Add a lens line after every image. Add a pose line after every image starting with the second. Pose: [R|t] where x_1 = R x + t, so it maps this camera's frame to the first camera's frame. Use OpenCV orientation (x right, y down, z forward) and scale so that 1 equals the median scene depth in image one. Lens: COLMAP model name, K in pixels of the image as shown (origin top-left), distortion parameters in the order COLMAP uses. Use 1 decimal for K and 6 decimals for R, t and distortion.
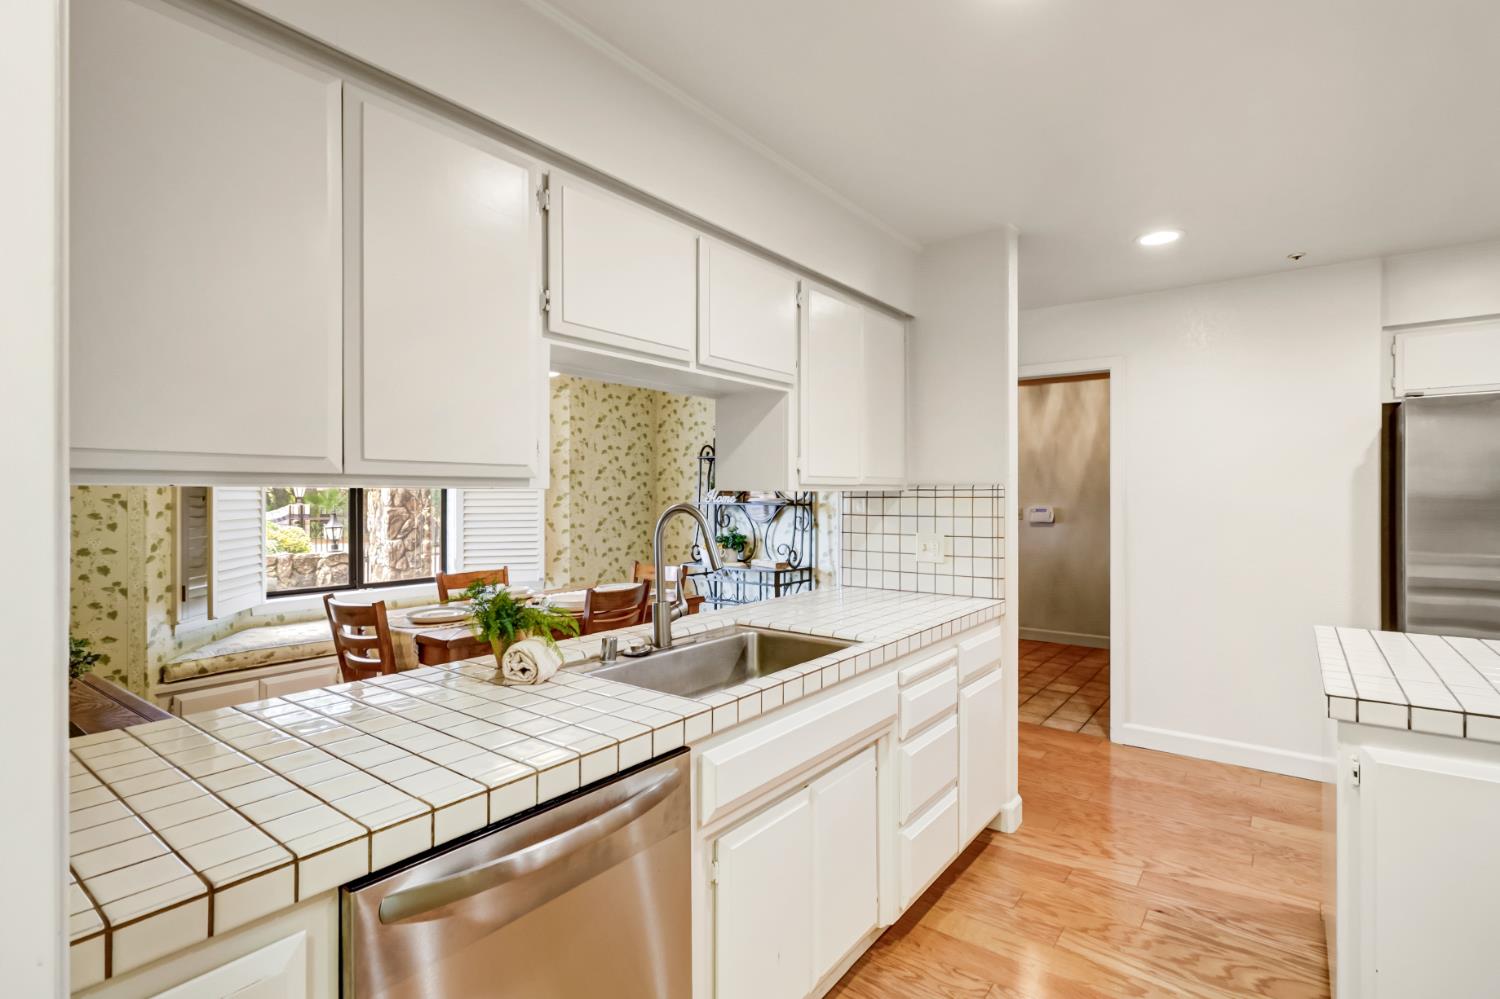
lens RADIAL K [[709.3, 0, 749.1], [0, 709.3, 494.8], [0, 0, 1]] dist [0.004024, -0.003632]
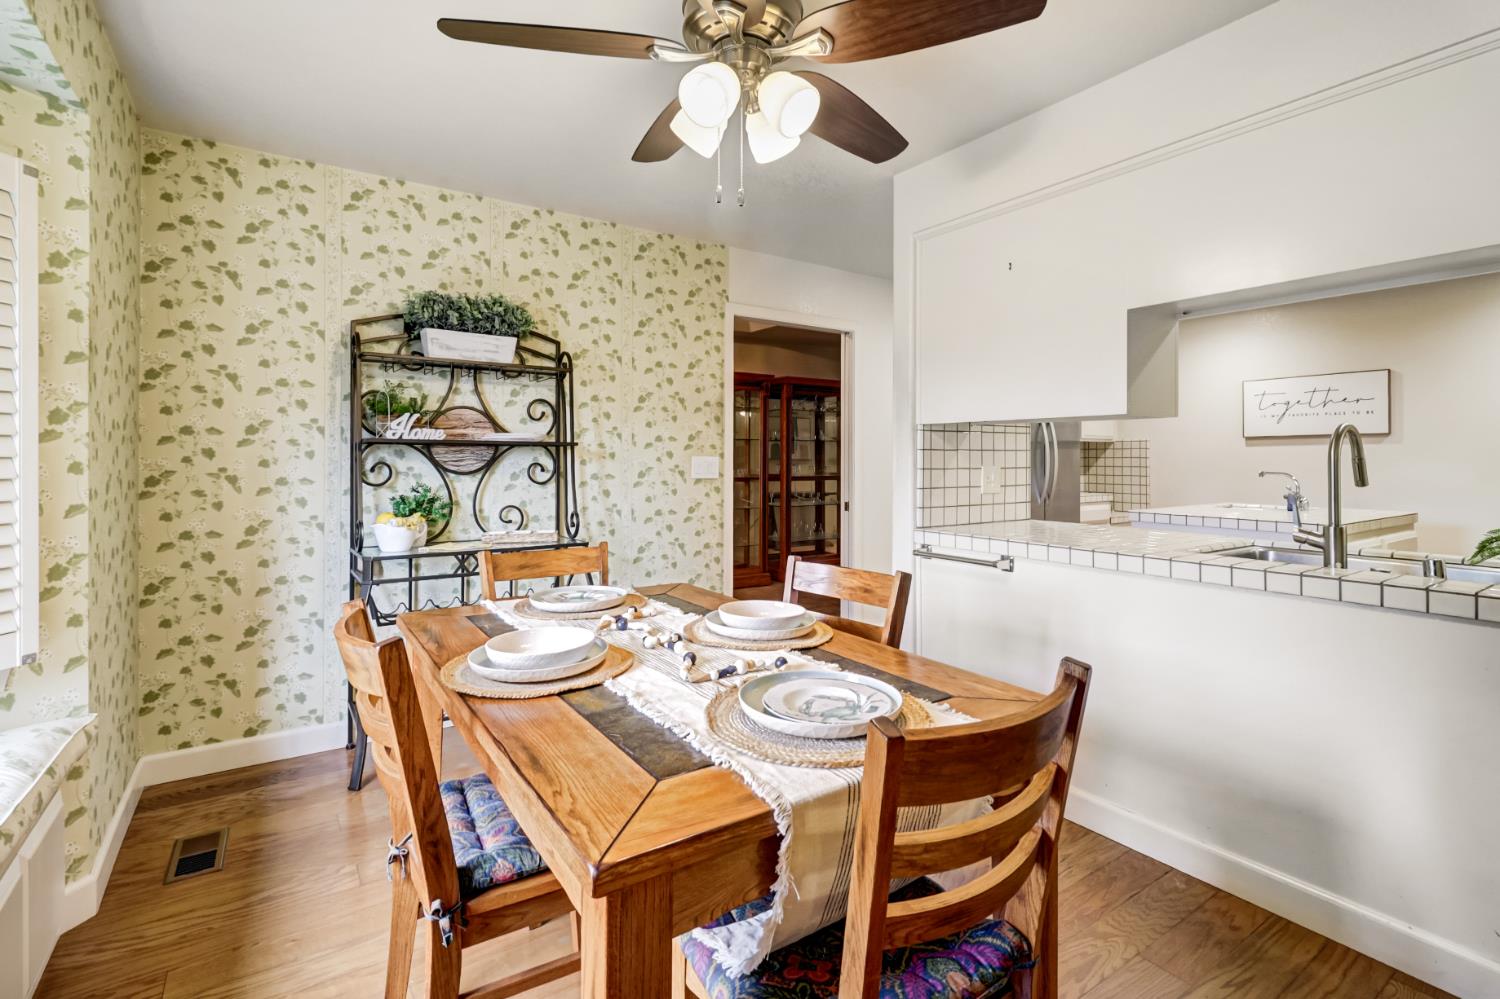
lens RADIAL K [[709.3, 0, 779.3], [0, 709.3, 456.8], [0, 0, 1]] dist [0.004024, -0.003632]
pose [[0.302684, 0.000940, 0.953090, -0.495589], [-0.003413, 0.999994, 0.000098, 0.023344], [-0.953085, -0.003283, 0.302686, 0.565127]]
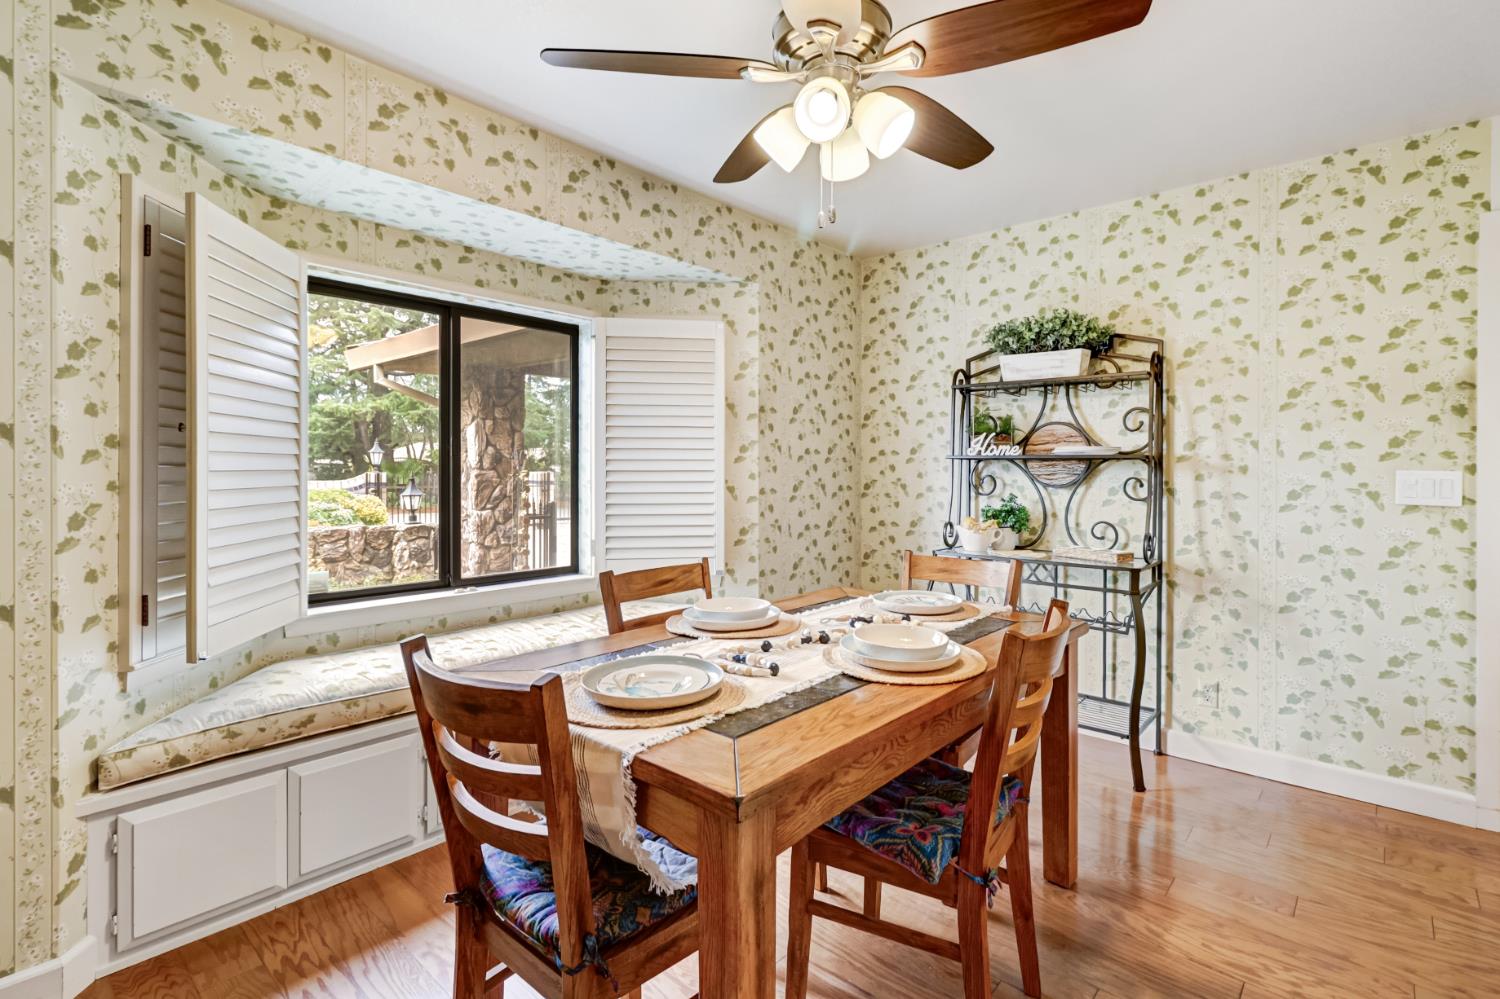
lens RADIAL K [[709.3, 0, 744.7], [0, 709.3, 470.2], [0, 0, 1]] dist [0.004024, -0.003632]
pose [[0.996126, 0.003171, -0.087885, -0.208717], [-0.002896, 0.999990, 0.003266, 0.022542], [0.087894, -0.002999, 0.996125, 0.346666]]
